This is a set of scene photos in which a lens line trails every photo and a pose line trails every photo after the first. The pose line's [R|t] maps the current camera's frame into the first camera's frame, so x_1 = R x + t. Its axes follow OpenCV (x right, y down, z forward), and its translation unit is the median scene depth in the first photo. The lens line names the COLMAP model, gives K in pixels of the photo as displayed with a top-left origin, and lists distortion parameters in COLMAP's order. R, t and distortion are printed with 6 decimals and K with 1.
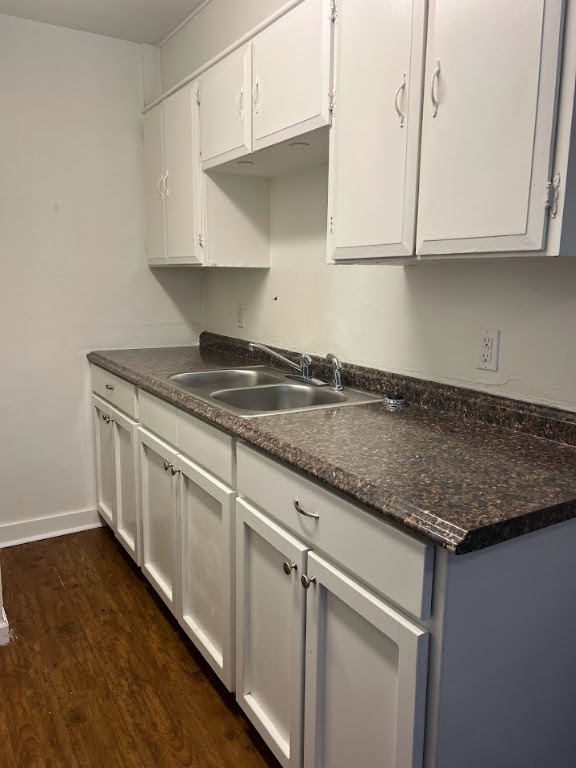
lens RADIAL K [[574.6, 0, 286.4], [0, 574.6, 378.0], [0, 0, 1]] dist [0.041411, -0.039724]
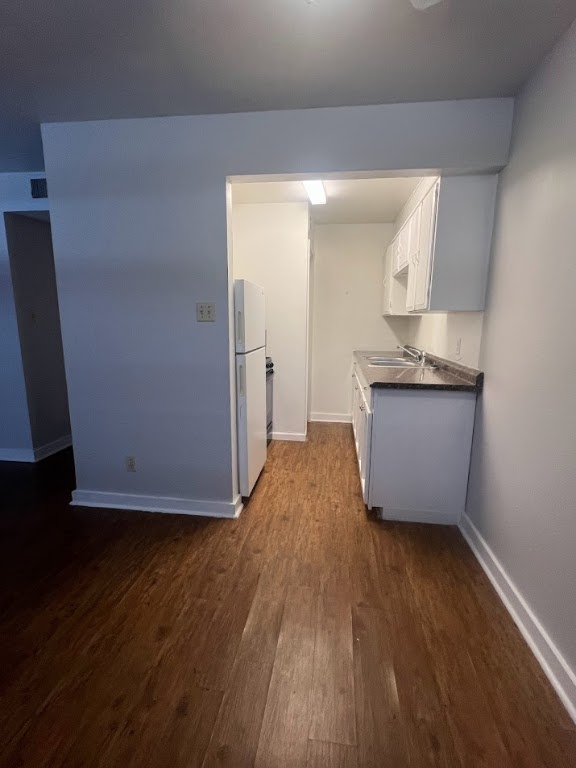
lens RADIAL K [[370.2, 0, 286.5], [0, 370.2, 383.8], [0, 0, 1]] dist [0.013107, -0.001891]
pose [[0.771043, 0.101841, -0.628586, 0.565170], [-0.109627, 0.993619, 0.026509, 0.108733], [0.627275, 0.048470, 0.777288, -0.516584]]
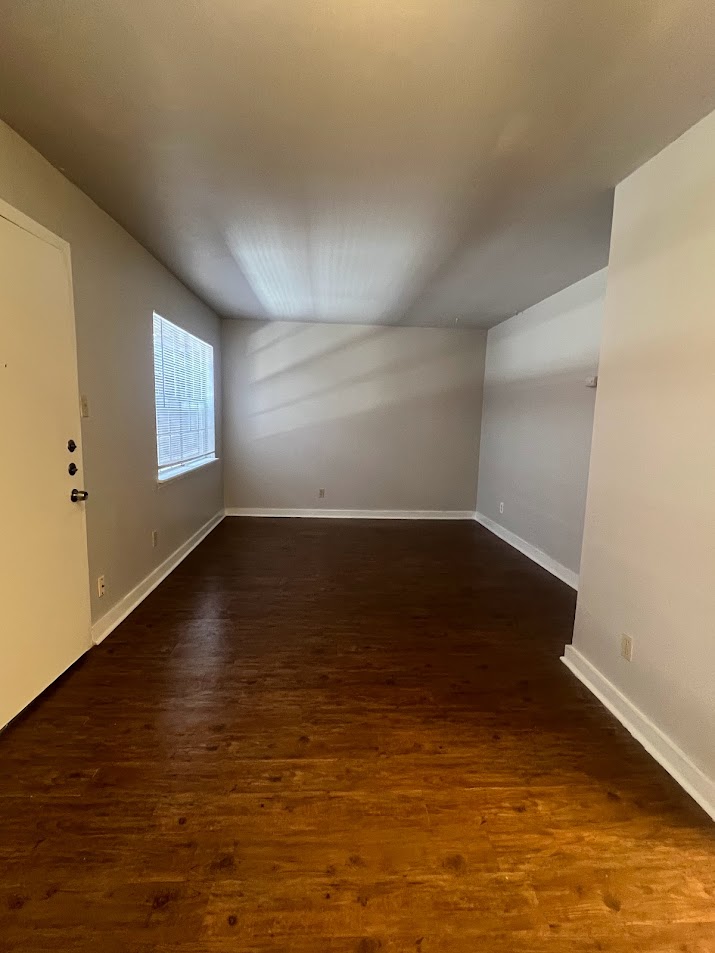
lens RADIAL K [[459.4, 0, 356.1], [0, 459.4, 477.8], [0, 0, 1]] dist [0.013107, -0.001891]
pose [[-0.473400, 0.092447, -0.875983, 0.551138], [-0.181871, 0.962790, 0.199895, 0.021564], [0.861868, 0.253947, -0.438971, -0.077014]]
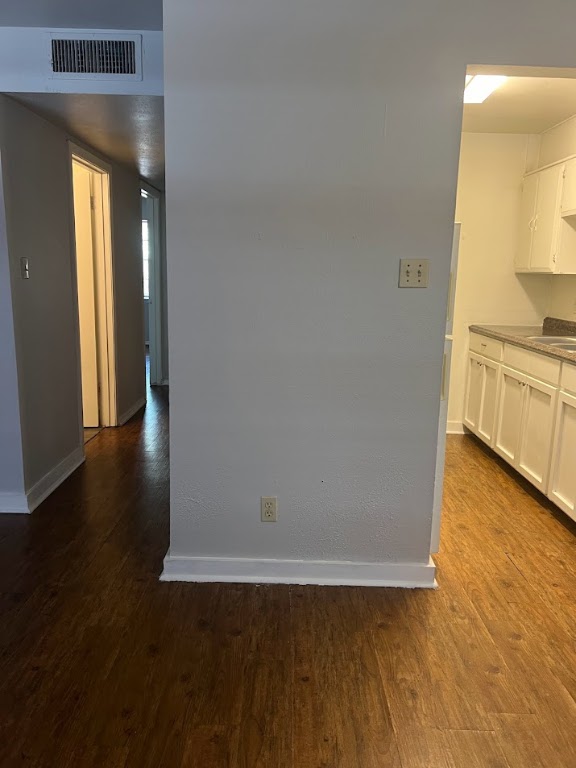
lens RADIAL K [[574.6, 0, 282.9], [0, 574.6, 379.6], [0, 0, 1]] dist [0.041411, -0.039724]
pose [[0.847185, 0.106818, -0.520449, 0.098725], [-0.104989, 0.993923, 0.033093, 0.141228], [0.520821, 0.026606, 0.853251, -0.856077]]
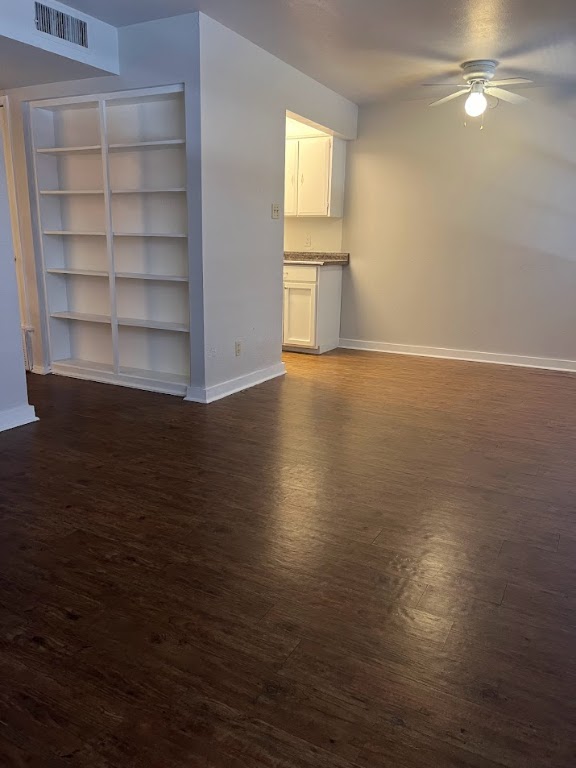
lens RADIAL K [[574.6, 0, 286.0], [0, 574.6, 389.3], [0, 0, 1]] dist [0.041411, -0.039724]
pose [[0.863660, -0.121206, 0.489286, -1.279002], [0.079377, 0.991252, 0.105442, 0.371183], [-0.497787, -0.052228, 0.865726, -1.673995]]
